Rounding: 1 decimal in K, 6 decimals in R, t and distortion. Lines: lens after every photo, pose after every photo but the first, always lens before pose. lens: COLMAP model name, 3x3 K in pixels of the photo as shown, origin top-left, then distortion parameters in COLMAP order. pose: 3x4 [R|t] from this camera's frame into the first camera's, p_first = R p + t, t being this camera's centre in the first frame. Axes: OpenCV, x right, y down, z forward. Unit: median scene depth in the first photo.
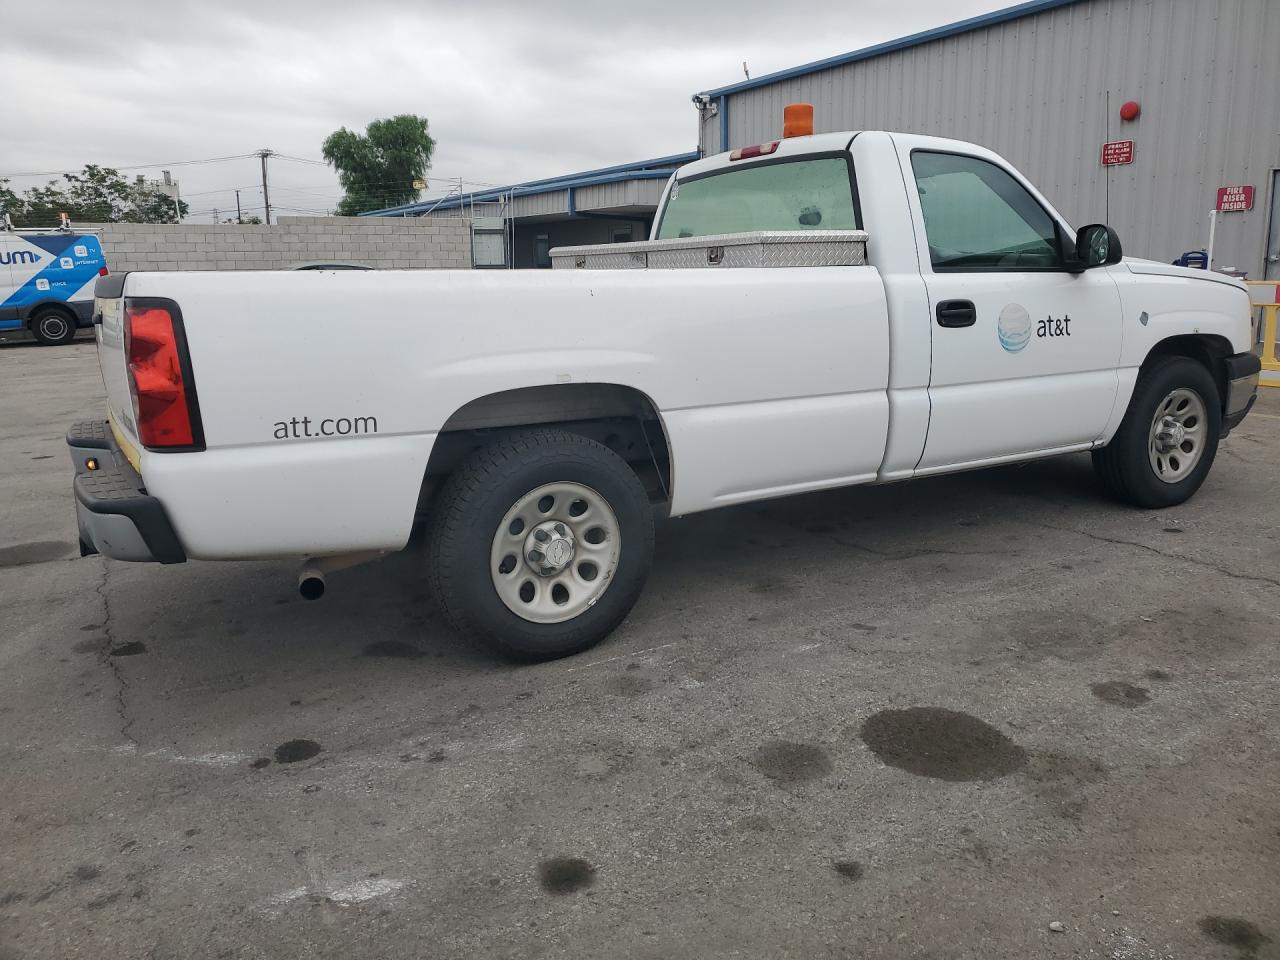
lens RADIAL K [[1001.4, 0, 638.9], [0, 1001.4, 445.3], [0, 0, 1]] dist [0.019149, 0.000452]
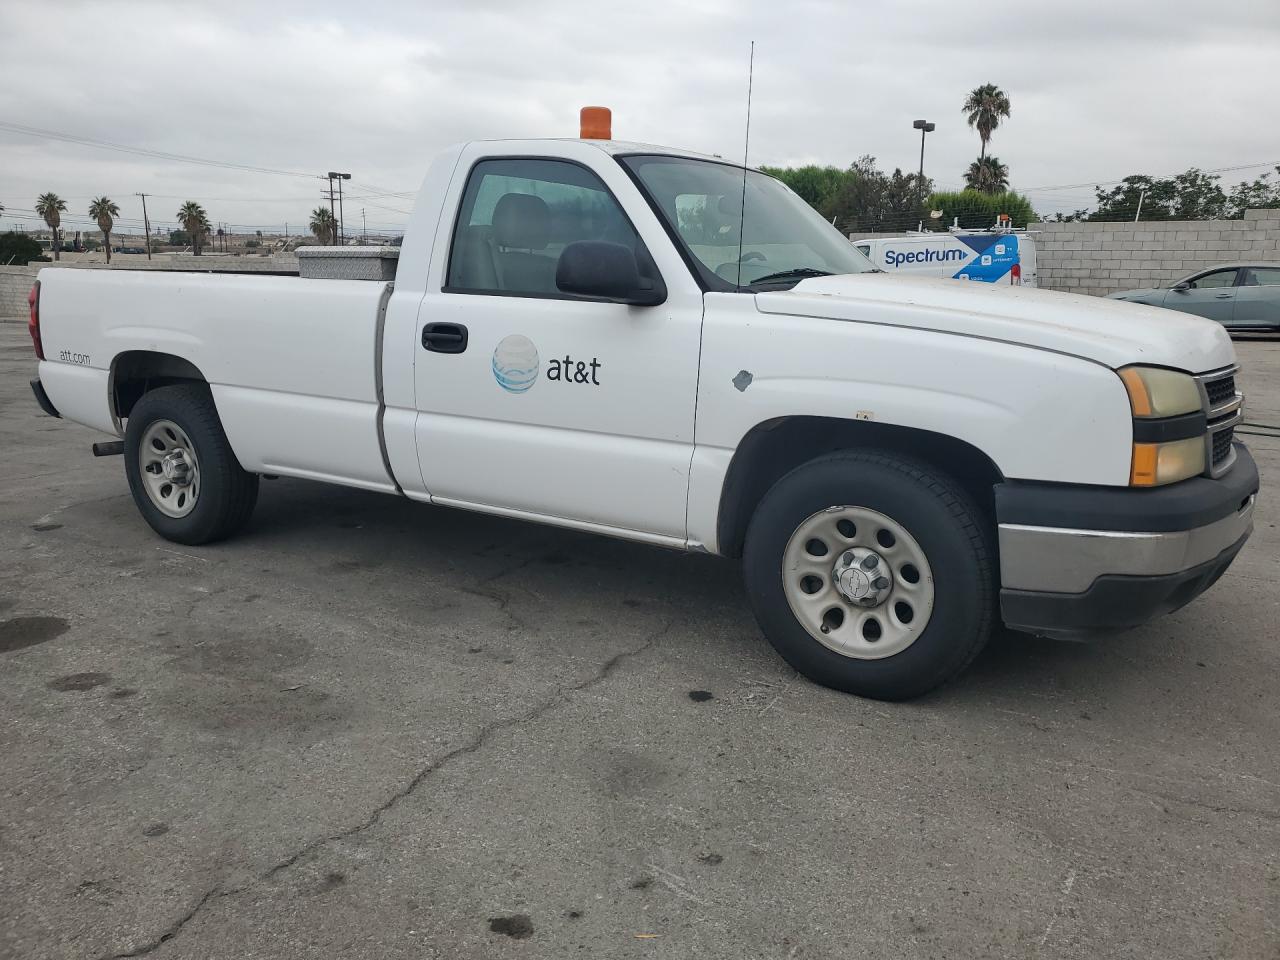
lens RADIAL K [[1001.4, 0, 638.9], [0, 1001.4, 445.3], [0, 0, 1]] dist [0.019149, 0.000452]
pose [[0.457292, 0.179930, -0.870924, 1.009250], [-0.175019, 0.978375, 0.110233, -0.138659], [0.871924, 0.102020, 0.478894, 0.596363]]
